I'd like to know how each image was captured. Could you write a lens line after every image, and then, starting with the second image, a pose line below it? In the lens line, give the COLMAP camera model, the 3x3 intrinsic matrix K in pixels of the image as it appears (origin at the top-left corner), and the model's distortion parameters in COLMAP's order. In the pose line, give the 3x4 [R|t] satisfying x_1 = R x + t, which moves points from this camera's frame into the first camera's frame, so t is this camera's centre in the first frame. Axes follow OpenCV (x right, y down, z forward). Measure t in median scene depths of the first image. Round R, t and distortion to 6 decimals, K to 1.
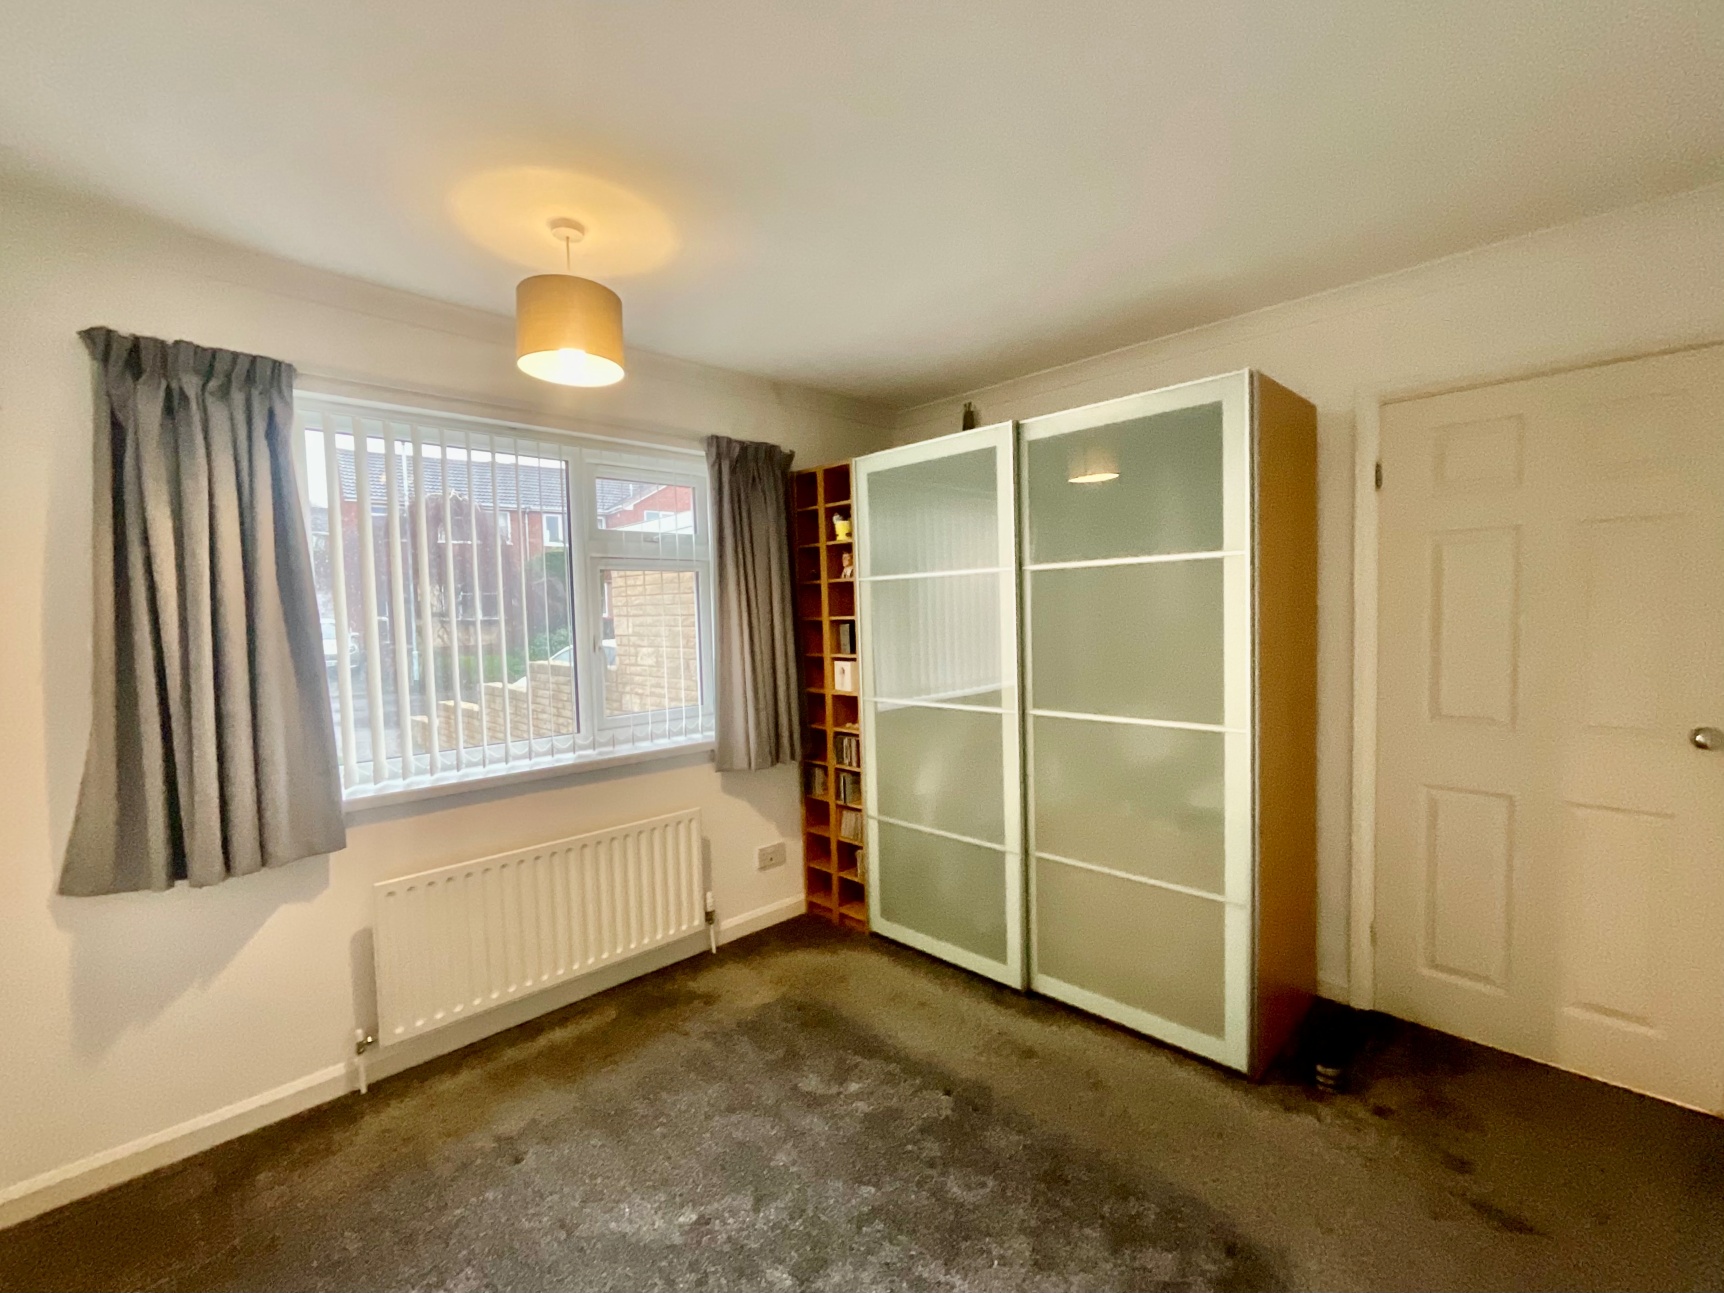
lens RADIAL K [[708.0, 0, 873.2], [0, 708.0, 641.8], [0, 0, 1]] dist [-0.011362, 0.004665]
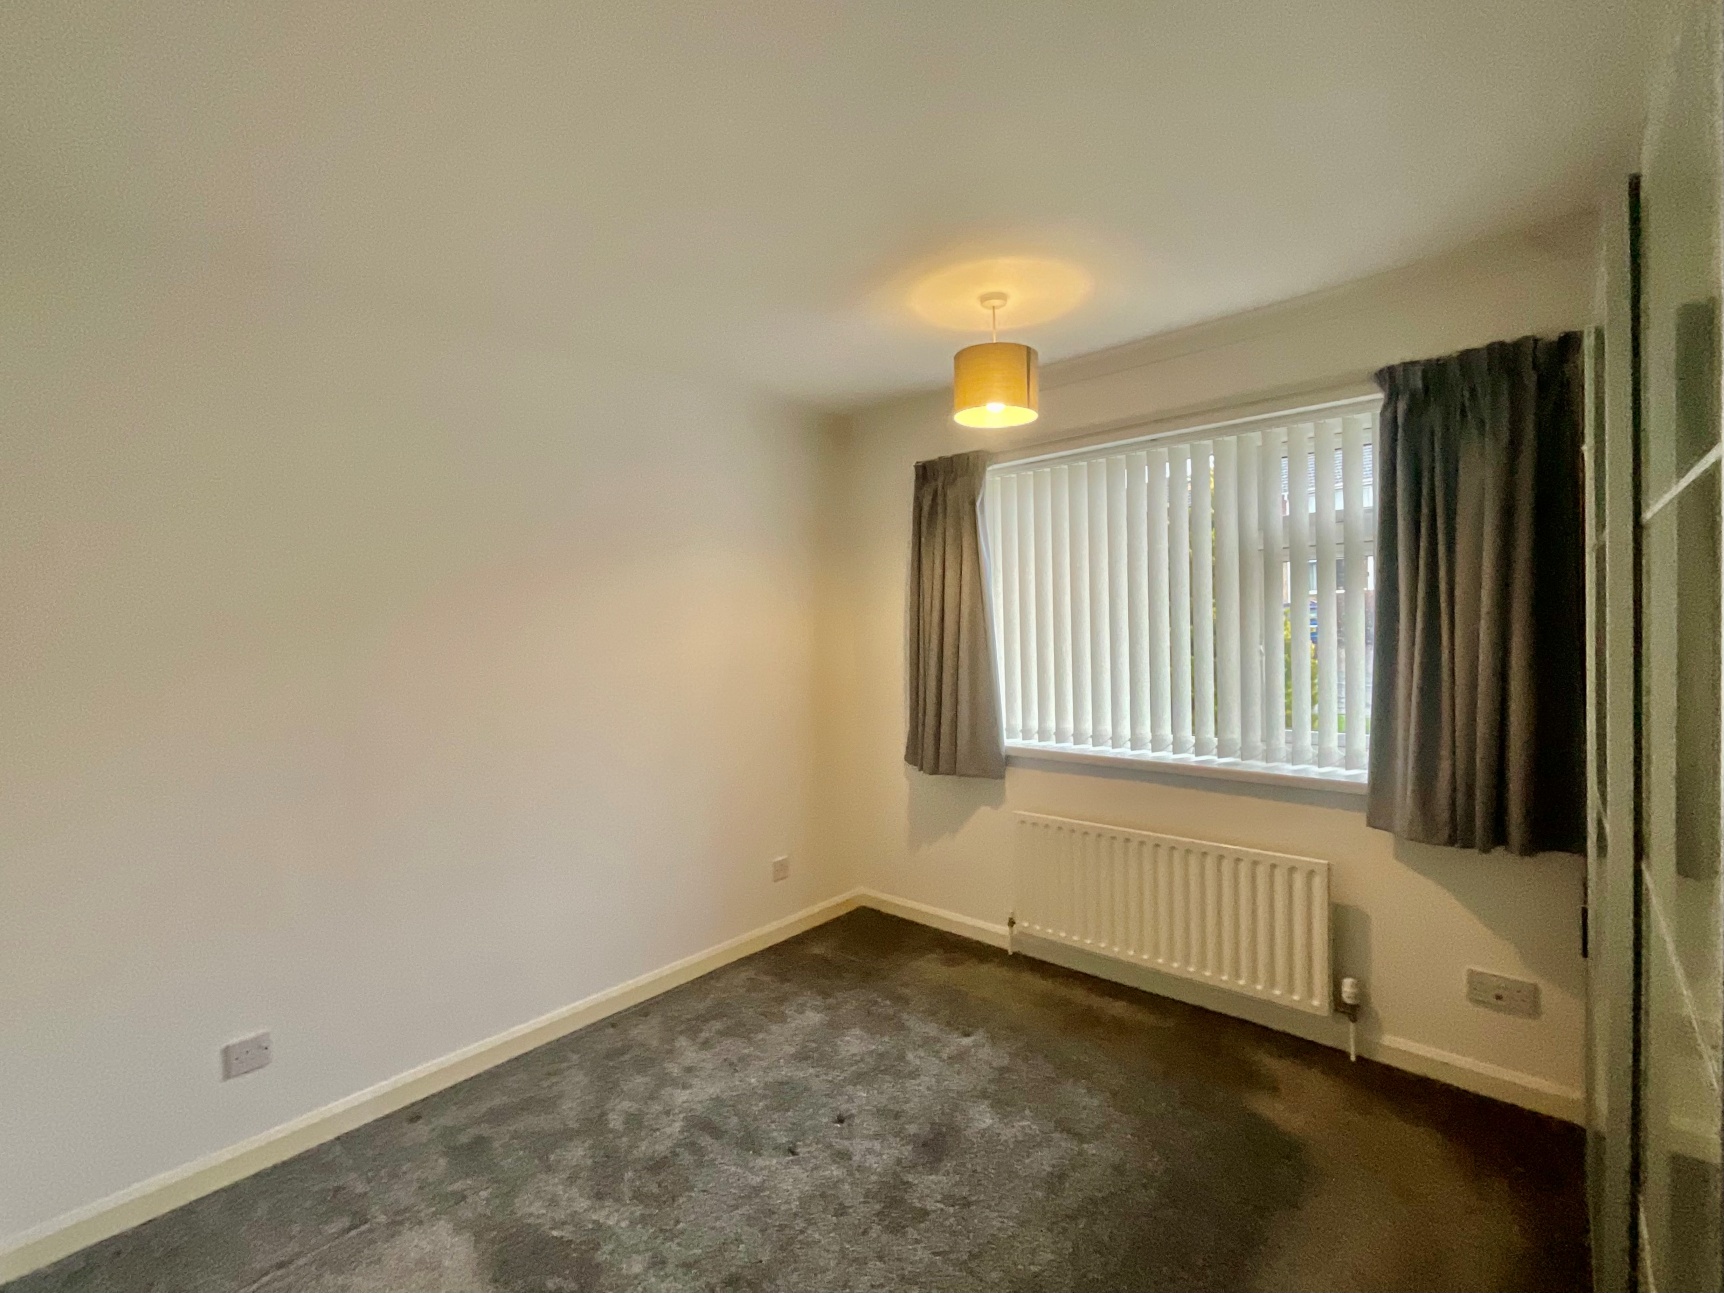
lens RADIAL K [[708.0, 0, 873.2], [0, 708.0, 641.8], [0, 0, 1]] dist [-0.011362, 0.004665]
pose [[0.115634, 0.048504, -0.992107, 0.480084], [-0.018408, 0.998740, 0.046683, -0.037324], [0.993121, 0.012865, 0.116382, 0.426747]]
